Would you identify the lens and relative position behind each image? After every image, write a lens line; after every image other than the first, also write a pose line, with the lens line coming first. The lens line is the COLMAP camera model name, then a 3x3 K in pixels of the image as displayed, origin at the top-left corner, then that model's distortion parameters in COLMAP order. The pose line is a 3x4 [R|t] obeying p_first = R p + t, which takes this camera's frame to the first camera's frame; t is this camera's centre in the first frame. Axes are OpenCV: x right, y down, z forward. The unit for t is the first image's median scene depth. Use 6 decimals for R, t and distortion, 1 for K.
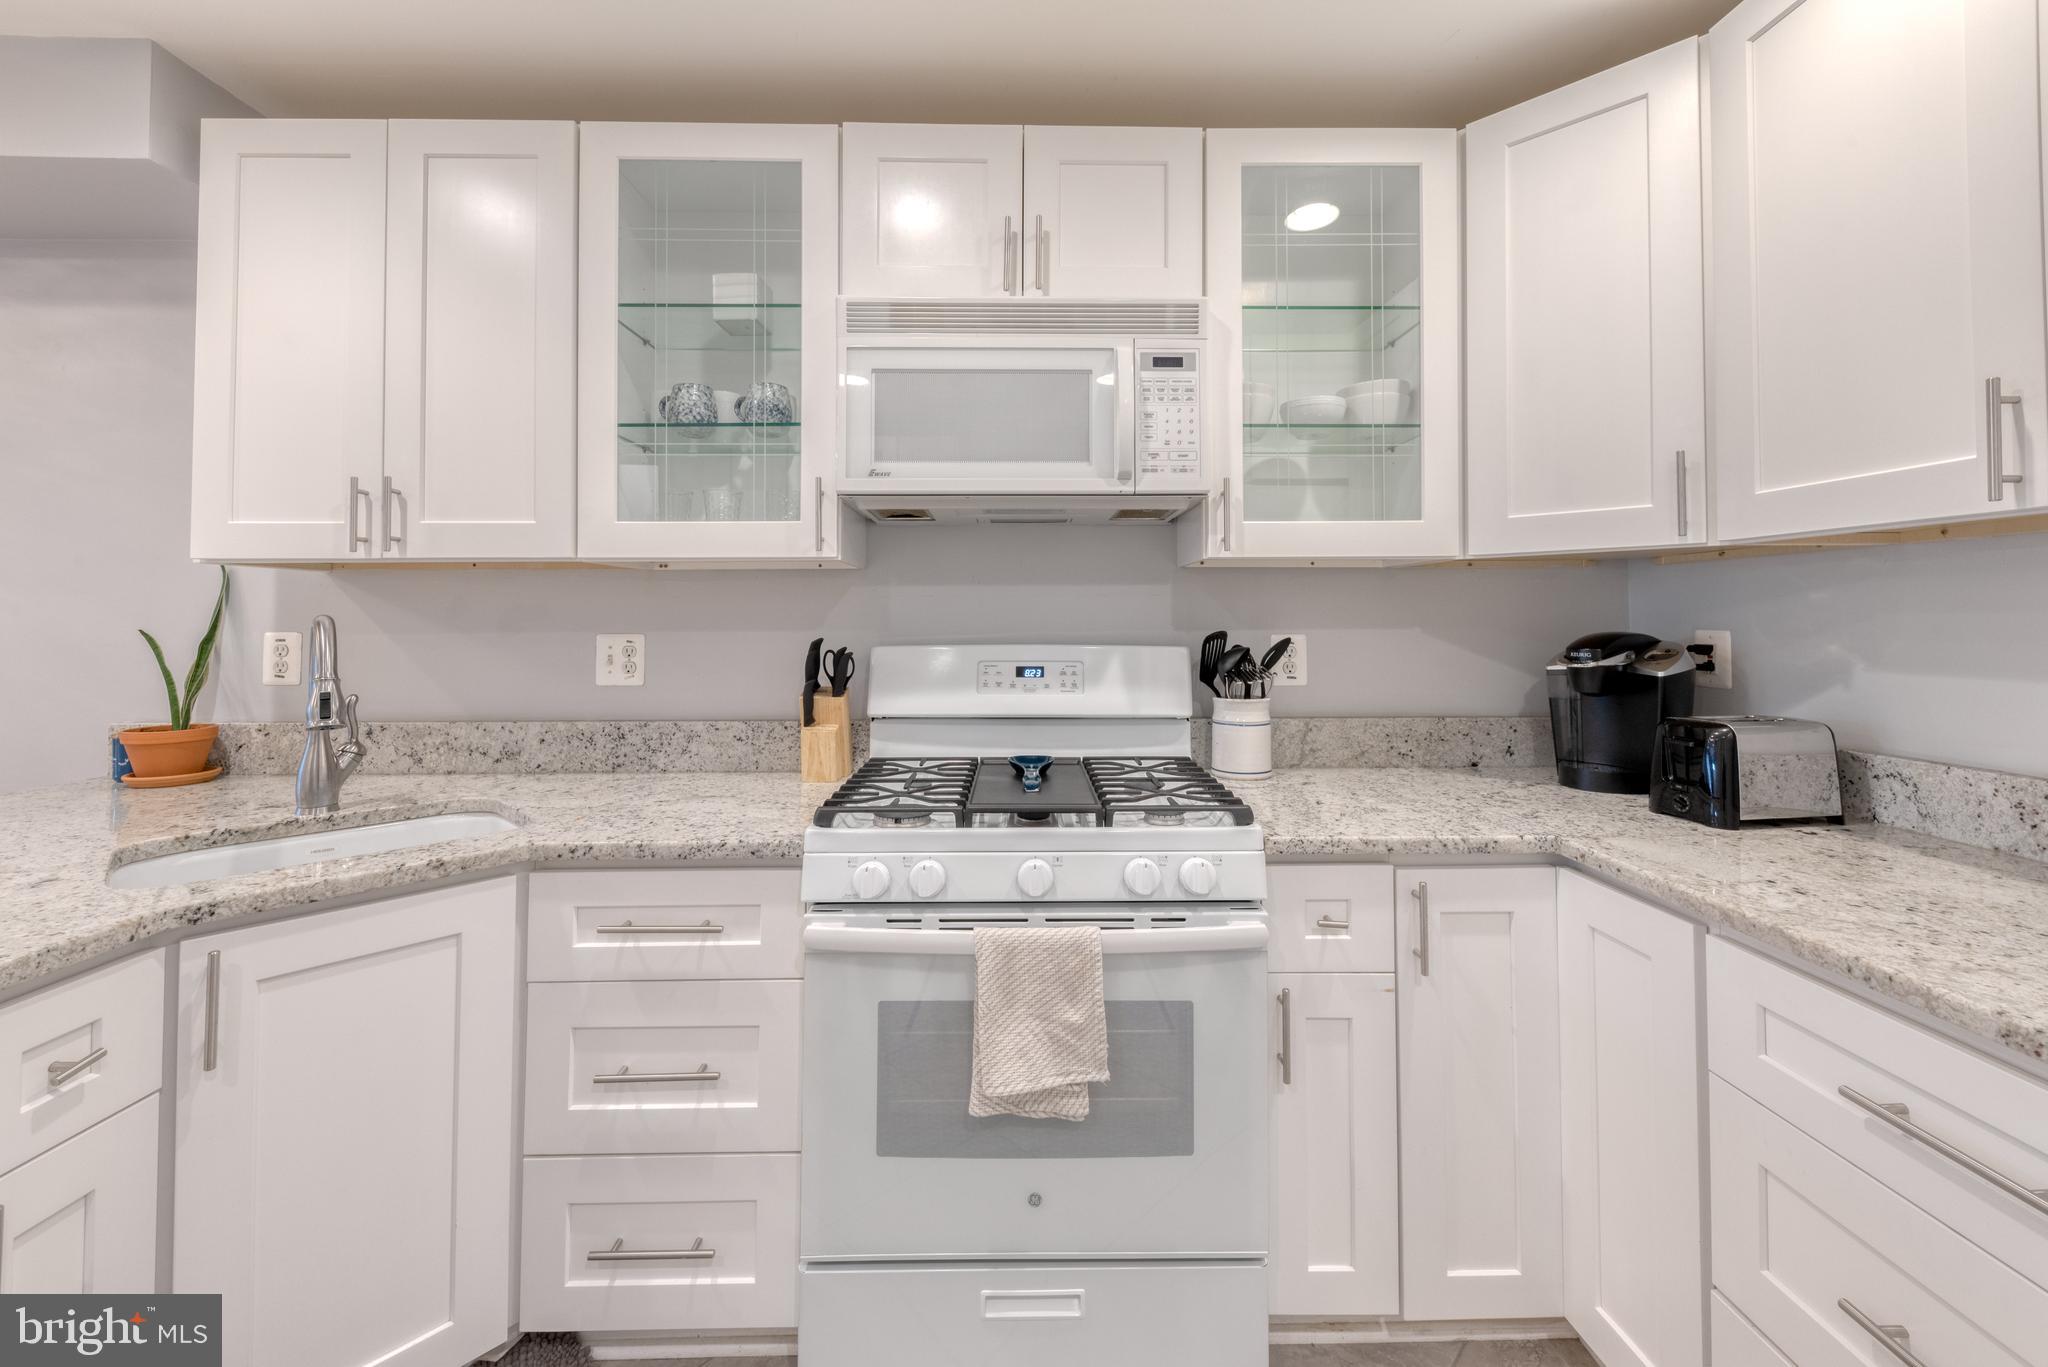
lens RADIAL K [[804.6, 0, 1028.4], [0, 804.6, 604.1], [0, 0, 1]] dist [0.002280, 0.000160]
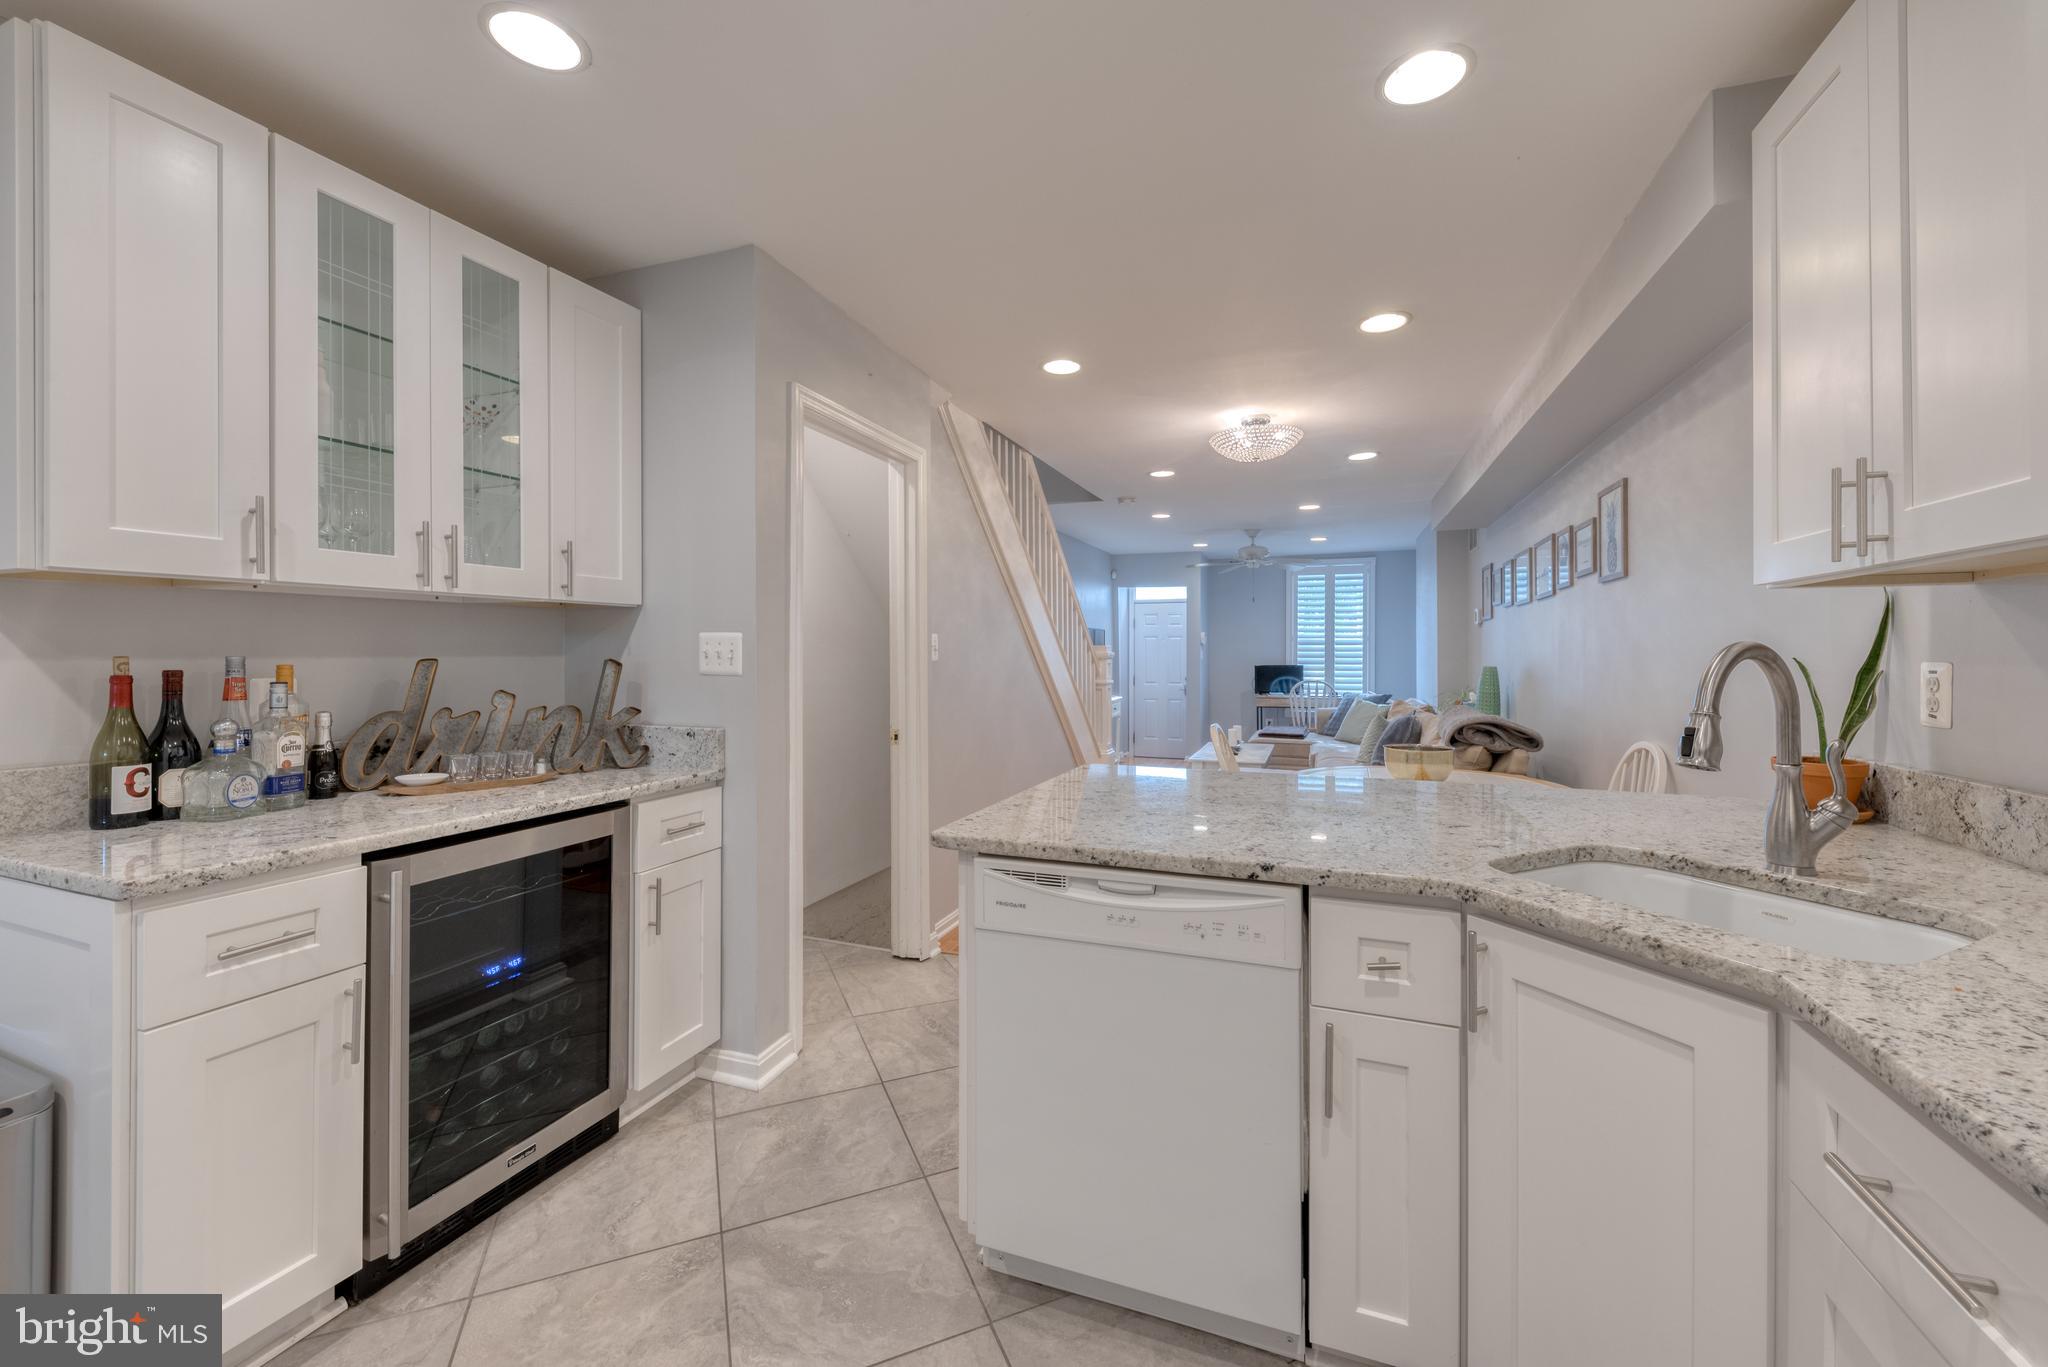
lens RADIAL K [[809.7, 0, 1028.1], [0, 809.7, 654.0], [0, 0, 1]] dist [0.000172, -0.000114]
pose [[-0.378154, 0.001385, -0.925742, 0.201614], [0.023764, 0.999684, -0.008212, 0.013653], [0.925438, -0.025104, -0.378067, 0.536495]]
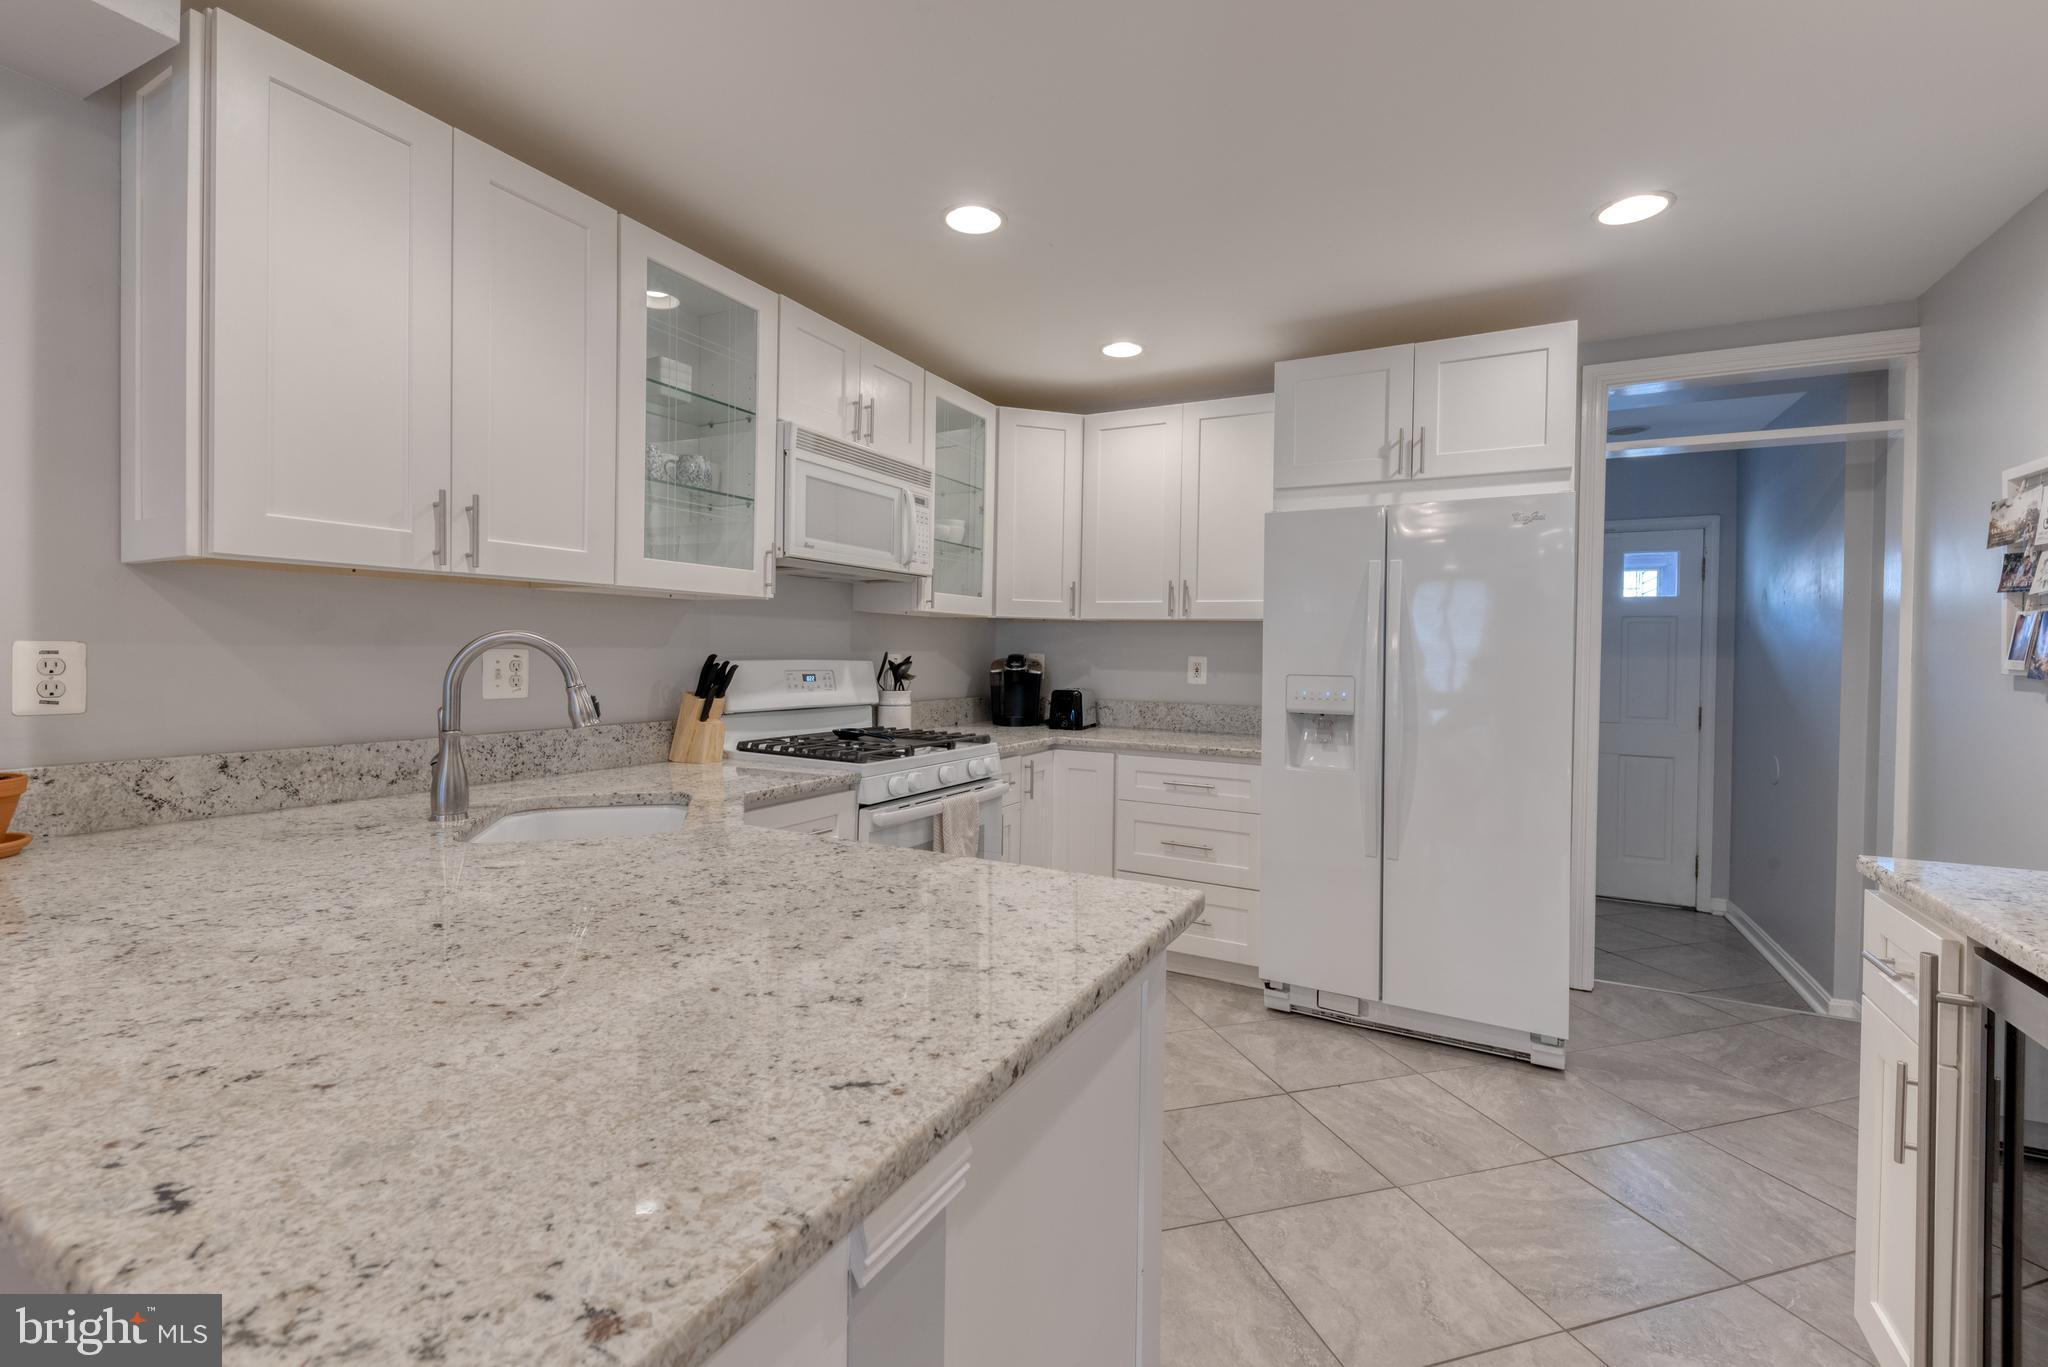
lens RADIAL K [[891.8, 0, 1021.6], [0, 891.8, 661.8], [0, 0, 1]] dist [-0.001223, -0.000305]
pose [[0.482026, -0.000247, 0.876157, -1.391885], [-0.035080, 0.999193, 0.019582, 0.008621], [-0.875454, -0.040175, 0.481628, -0.160914]]
